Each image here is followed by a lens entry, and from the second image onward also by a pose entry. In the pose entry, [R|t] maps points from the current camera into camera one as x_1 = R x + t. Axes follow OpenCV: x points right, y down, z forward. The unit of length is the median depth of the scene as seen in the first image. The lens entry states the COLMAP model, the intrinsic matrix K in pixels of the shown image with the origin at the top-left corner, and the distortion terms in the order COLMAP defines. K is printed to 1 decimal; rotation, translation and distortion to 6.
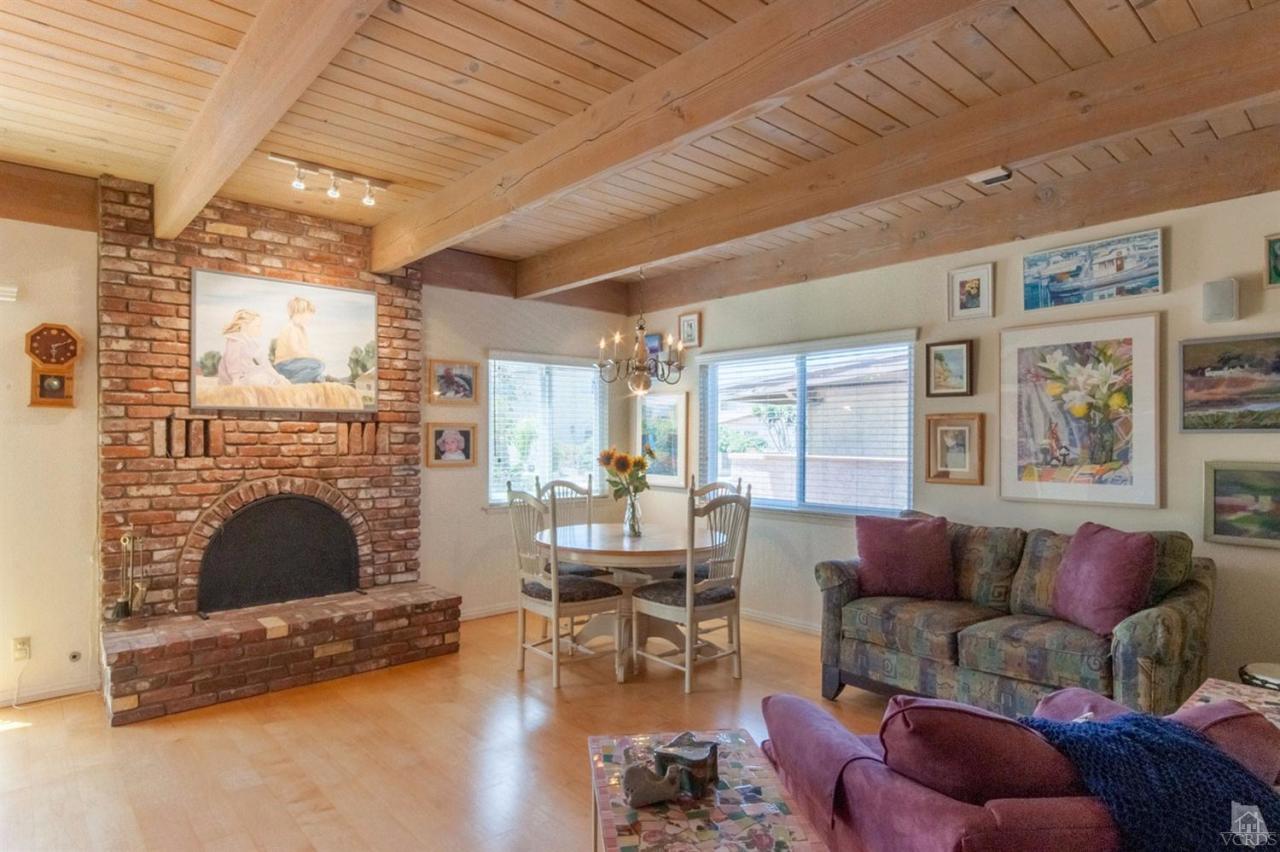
lens RADIAL K [[698.7, 0, 640.0], [0, 698.7, 426.0], [0, 0, 1]] dist [0.000076, 0.000101]
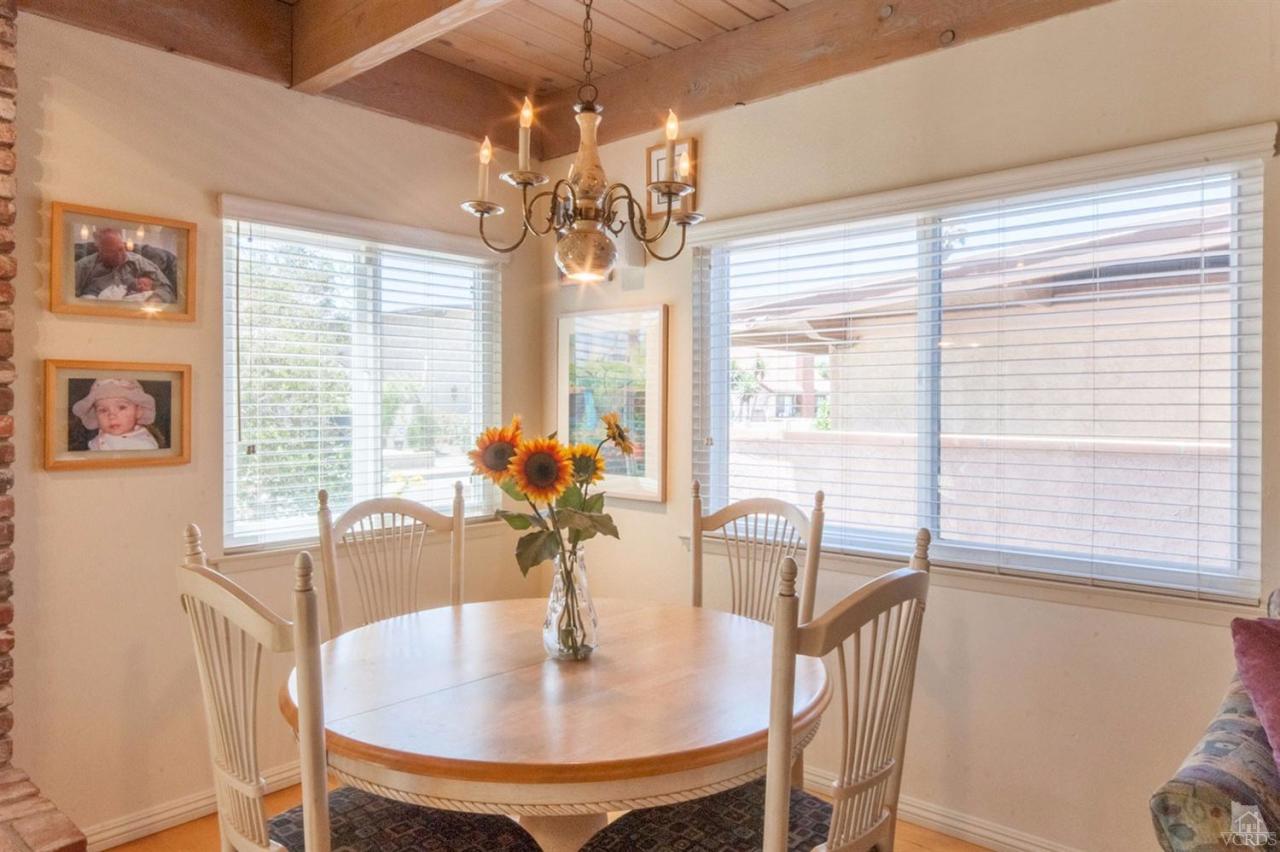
lens RADIAL K [[854.3, 0, 641.5], [0, 854.3, 400.9], [0, 0, 1]] dist [-0.001723, 0.000177]
pose [[0.993216, -0.000535, 0.116279, -0.020576], [-0.000985, 0.999915, 0.013014, 0.011925], [-0.116276, -0.013040, 0.993131, 0.463220]]
